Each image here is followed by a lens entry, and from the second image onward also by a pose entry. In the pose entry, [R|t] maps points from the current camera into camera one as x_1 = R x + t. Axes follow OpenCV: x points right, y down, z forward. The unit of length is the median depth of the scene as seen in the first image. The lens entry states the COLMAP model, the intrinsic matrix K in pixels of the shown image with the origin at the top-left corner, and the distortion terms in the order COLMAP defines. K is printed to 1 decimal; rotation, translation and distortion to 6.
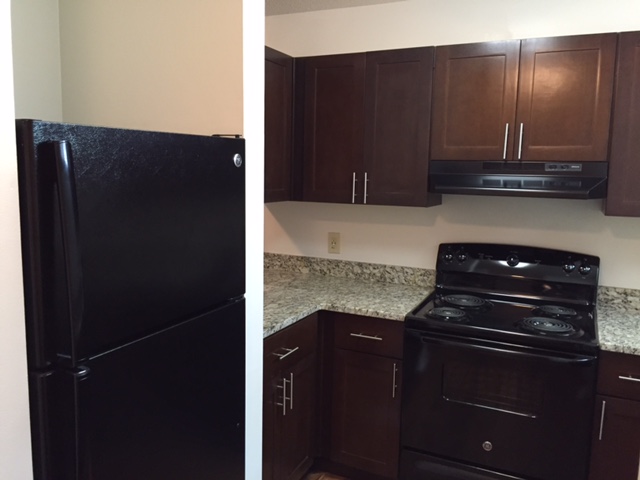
lens RADIAL K [[545.3, 0, 320.0], [0, 545.3, 240.0], [0, 0, 1]] dist [0.071196, -0.111560]
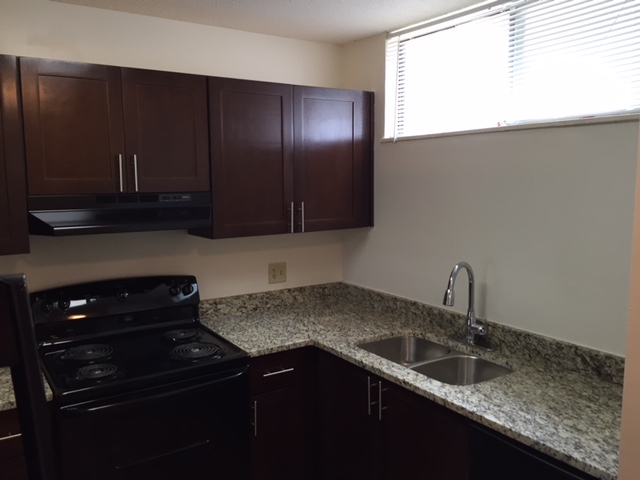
lens RADIAL K [[545.3, 0, 320.0], [0, 545.3, 240.0], [0, 0, 1]] dist [0.071196, -0.111560]
pose [[0.514902, -0.124638, 0.848140, -0.277811], [0.129658, 0.989315, 0.066670, -0.079681], [-0.847387, 0.075640, 0.525560, 0.212270]]
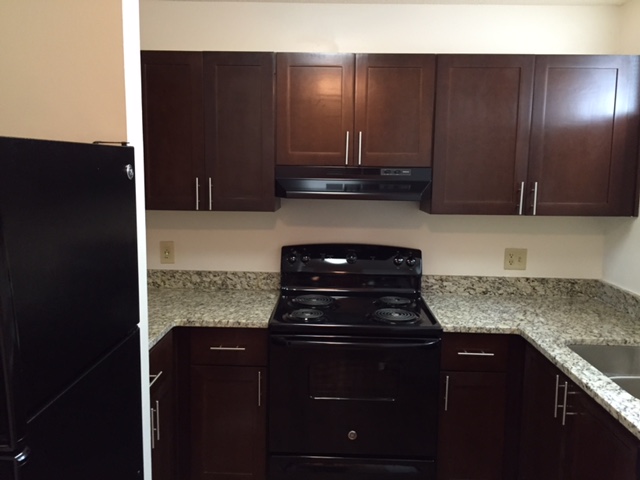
lens RADIAL K [[545.3, 0, 320.0], [0, 545.3, 240.0], [0, 0, 1]] dist [0.071196, -0.111560]
pose [[0.913626, -0.059011, 0.402250, -0.138925], [0.056818, 0.998233, 0.017392, -0.021231], [-0.402565, 0.006965, 0.915365, 0.046447]]
